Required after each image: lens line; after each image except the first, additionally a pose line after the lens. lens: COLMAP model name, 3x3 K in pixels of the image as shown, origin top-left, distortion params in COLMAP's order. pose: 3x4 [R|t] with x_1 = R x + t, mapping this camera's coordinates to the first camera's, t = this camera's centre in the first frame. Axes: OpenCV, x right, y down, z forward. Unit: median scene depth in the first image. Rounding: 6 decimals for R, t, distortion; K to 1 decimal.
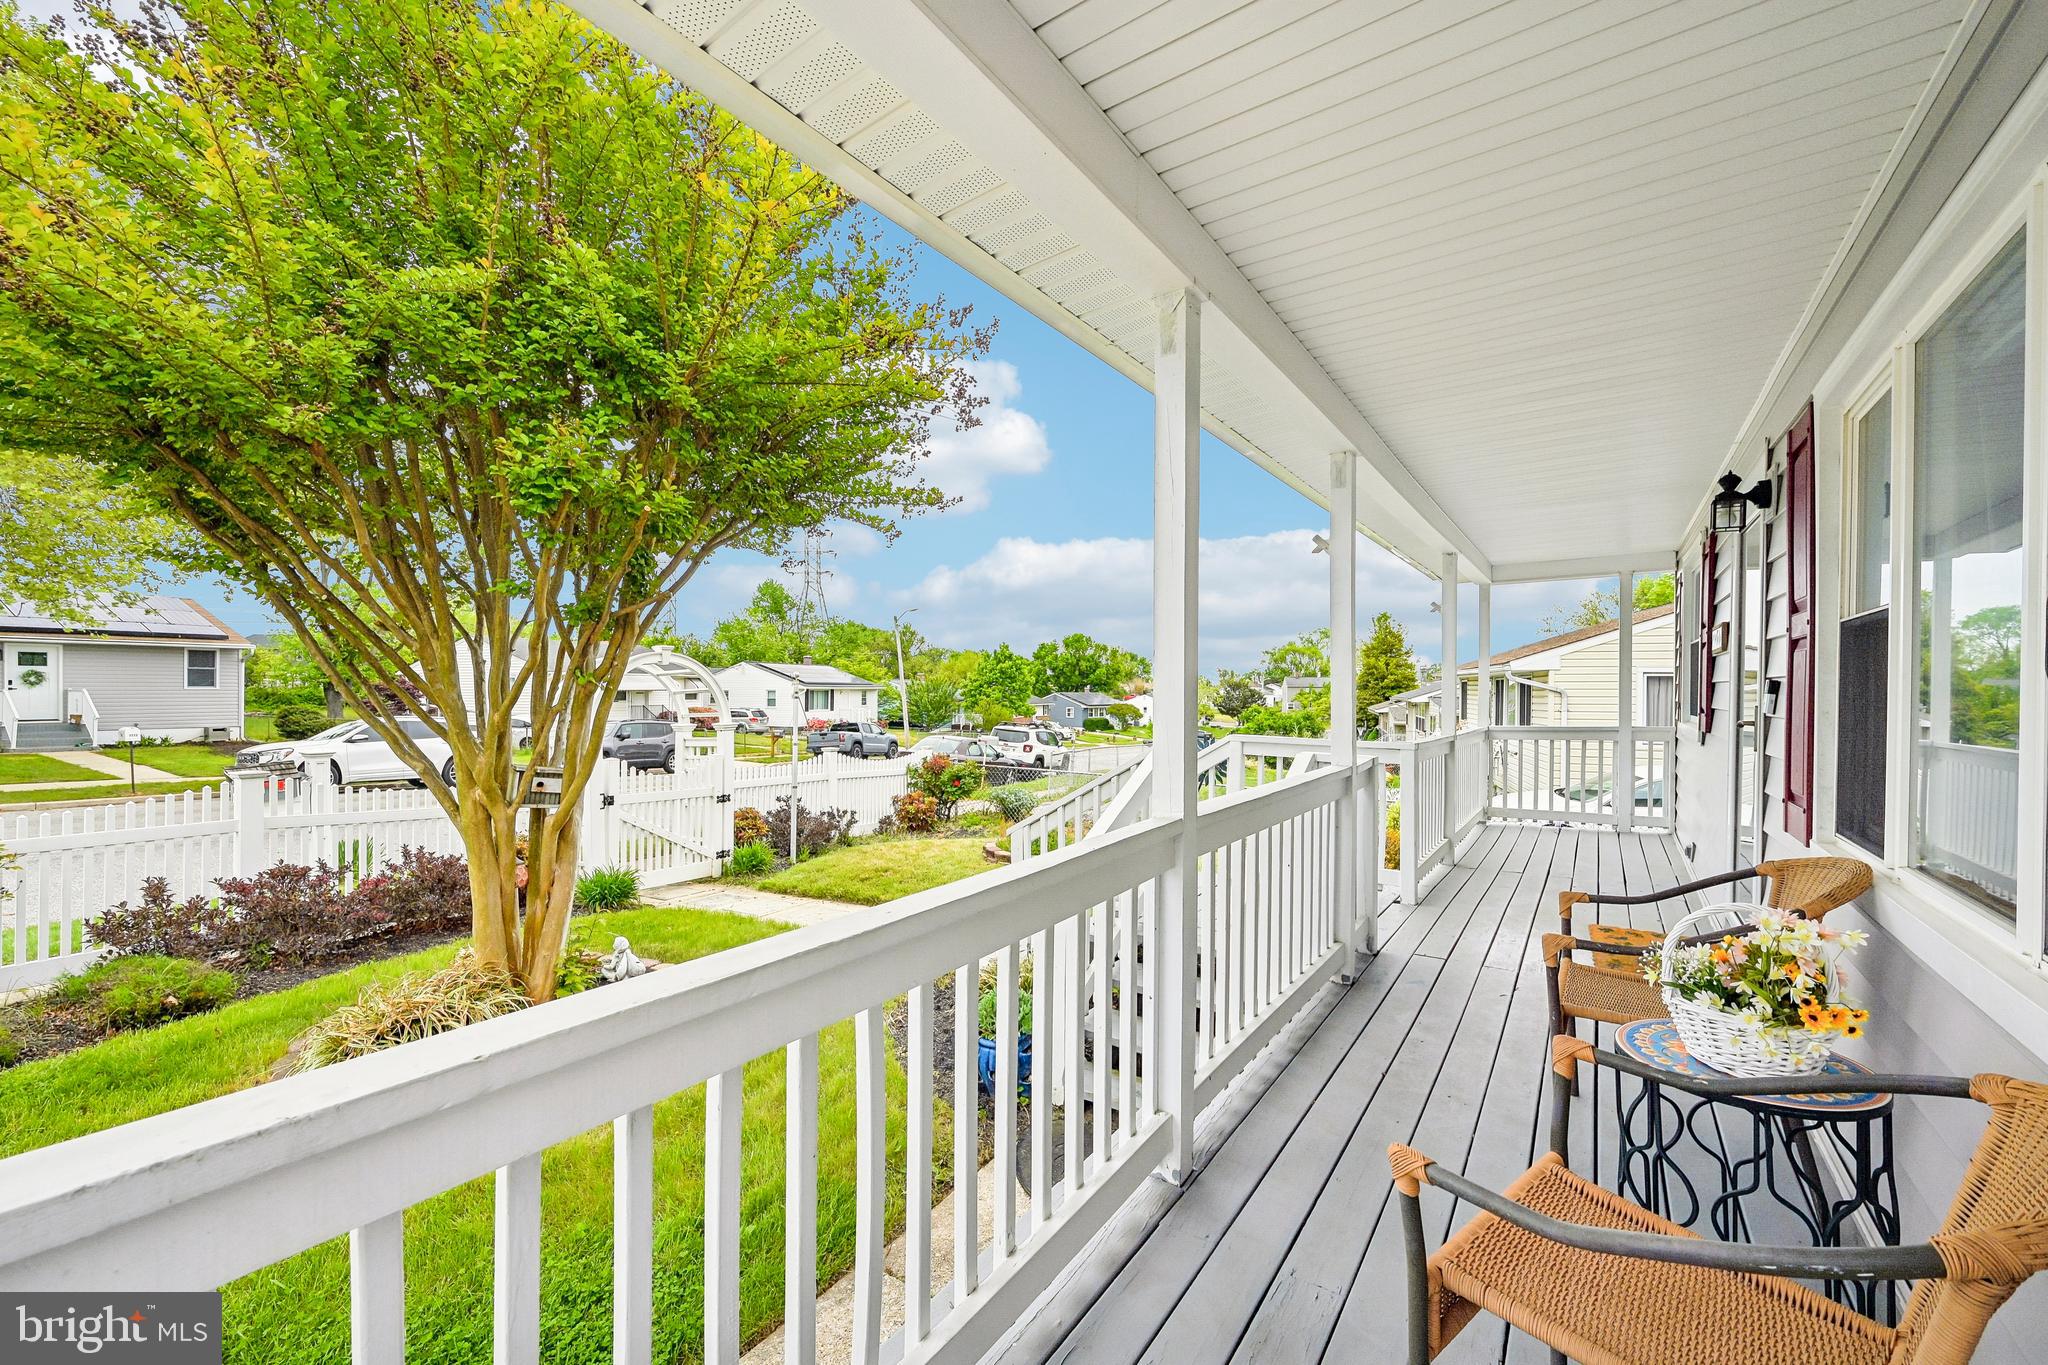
lens RADIAL K [[815.6, 0, 1044.5], [0, 815.6, 686.4], [0, 0, 1]] dist [0.003616, -0.001485]
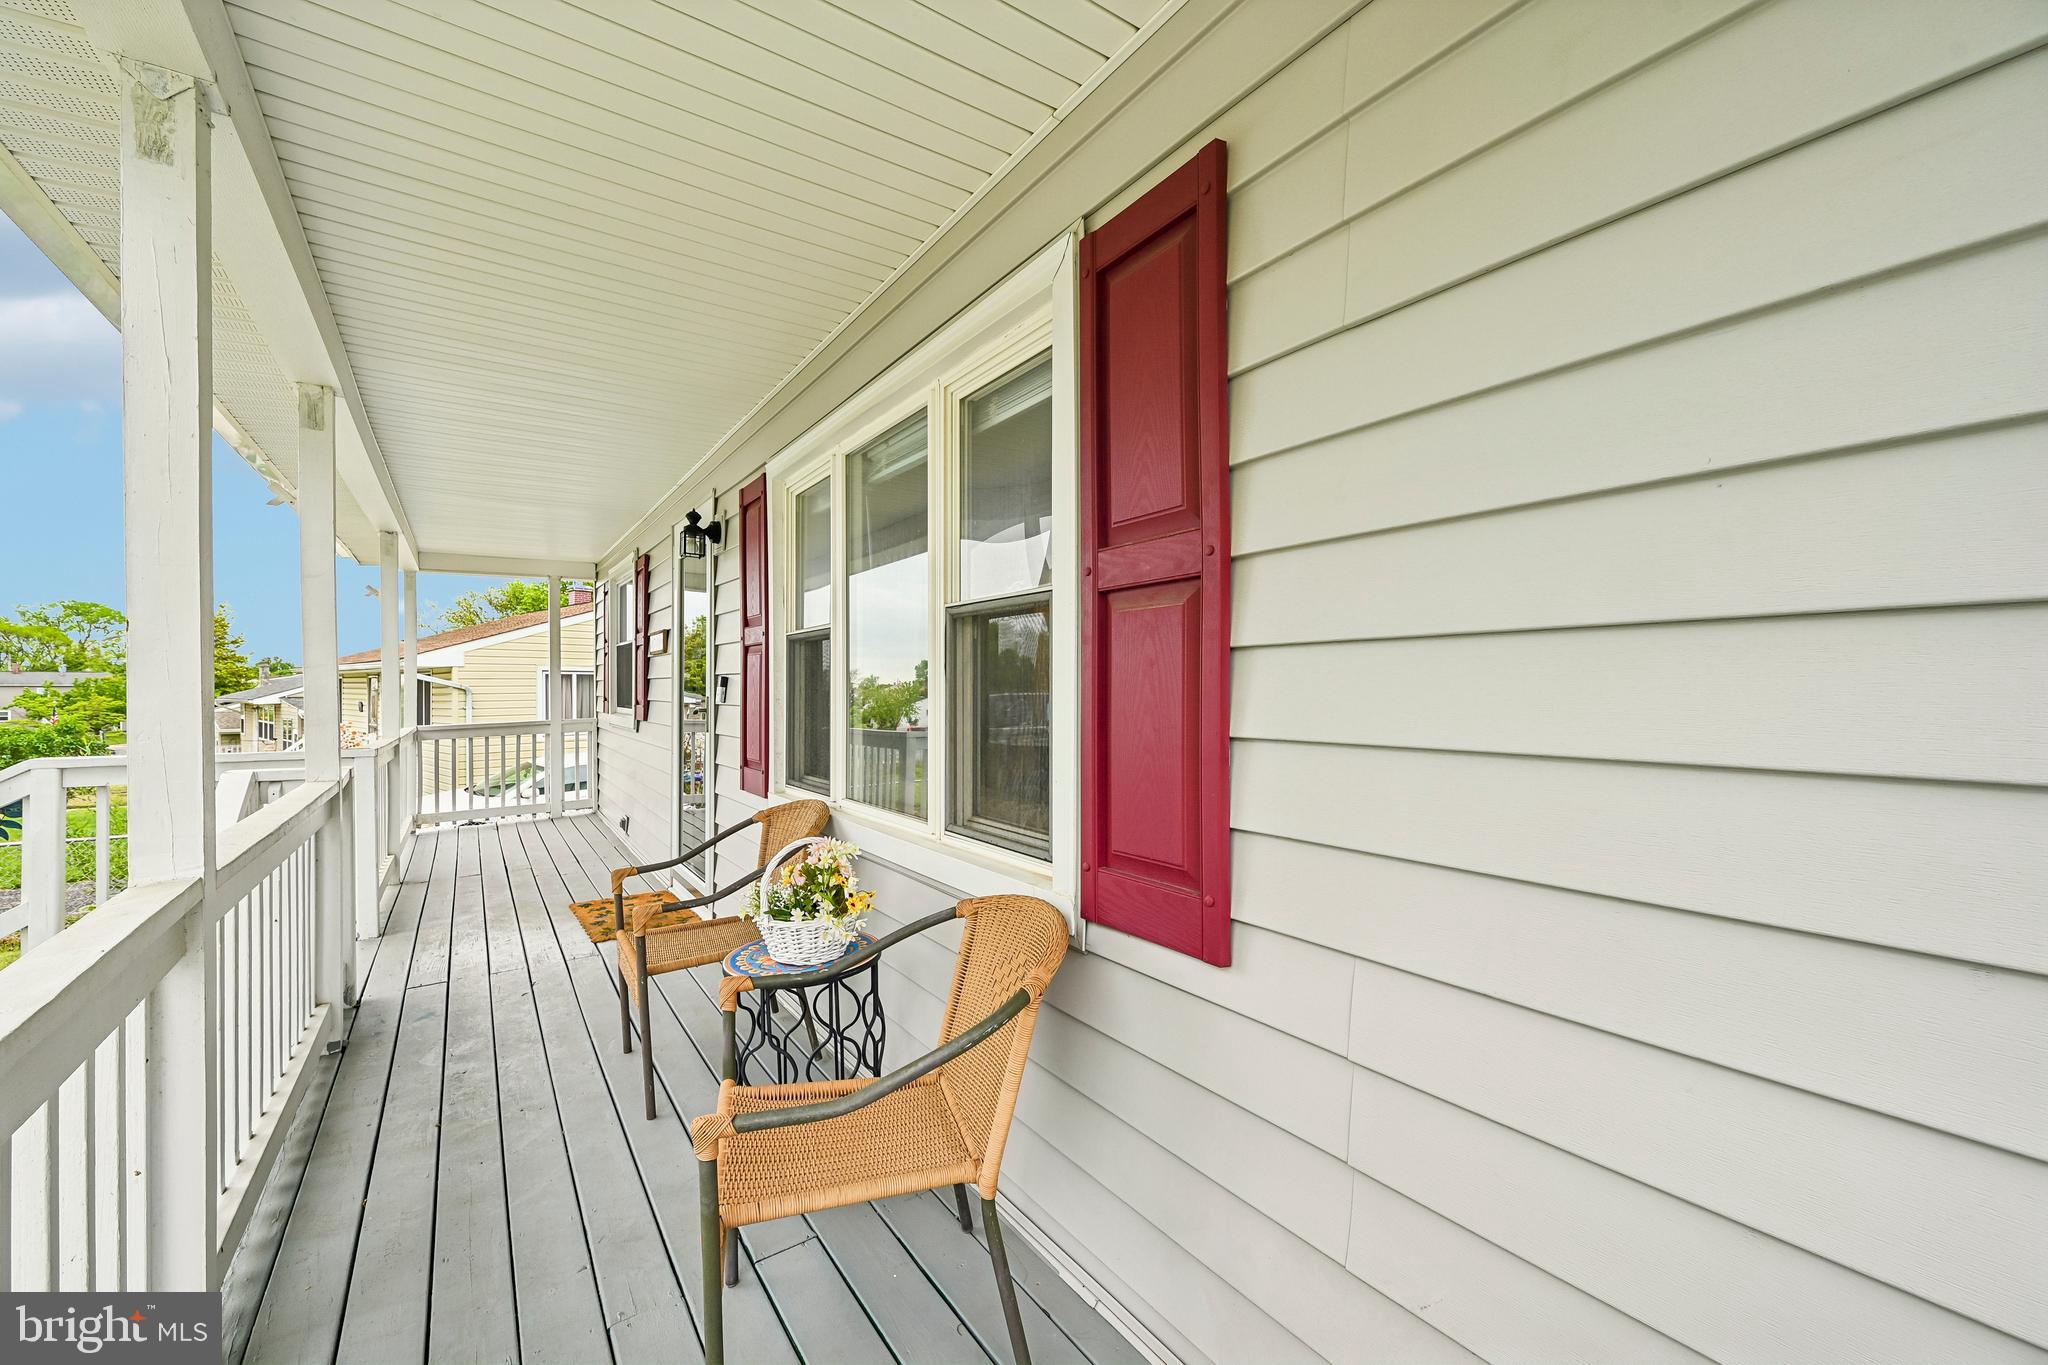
lens RADIAL K [[815.6, 0, 1008.0], [0, 815.6, 690.2], [0, 0, 1]] dist [0.003616, -0.001485]
pose [[0.356084, -0.010363, 0.934396, -0.104630], [0.003950, 0.999946, 0.009584, 0.002485], [-0.934446, 0.000278, 0.356106, 0.071128]]
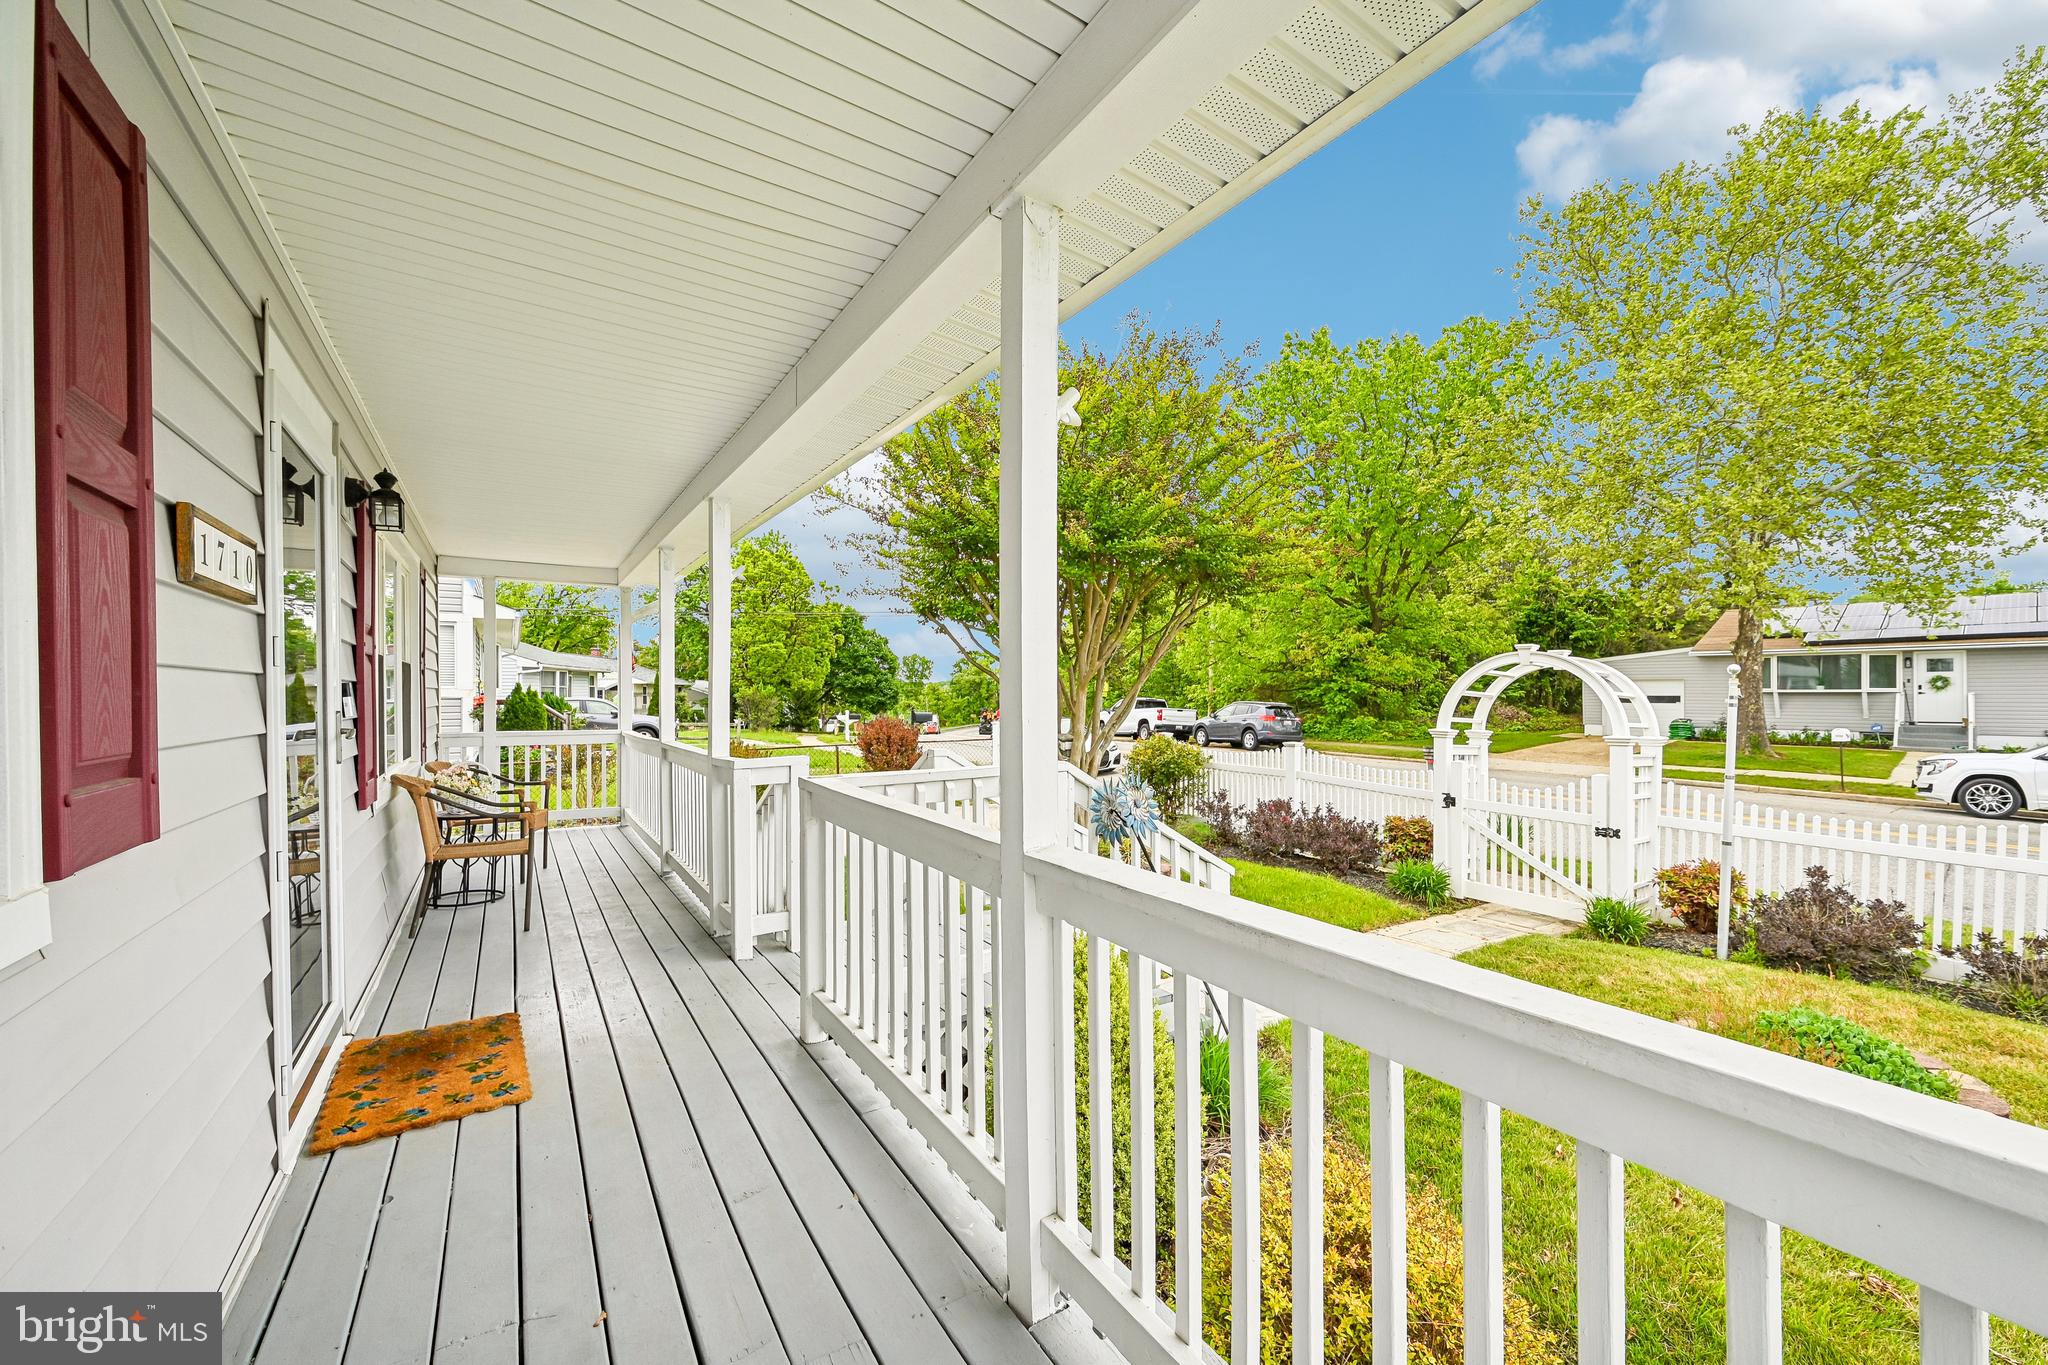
lens RADIAL K [[815.6, 0, 1027.7], [0, 815.6, 691.8], [0, 0, 1]] dist [0.003616, -0.001485]
pose [[-0.372569, -0.002704, -0.928000, 1.024173], [0.004656, 0.999978, -0.004783, 0.005223], [0.927993, -0.006102, -0.372548, 1.449001]]
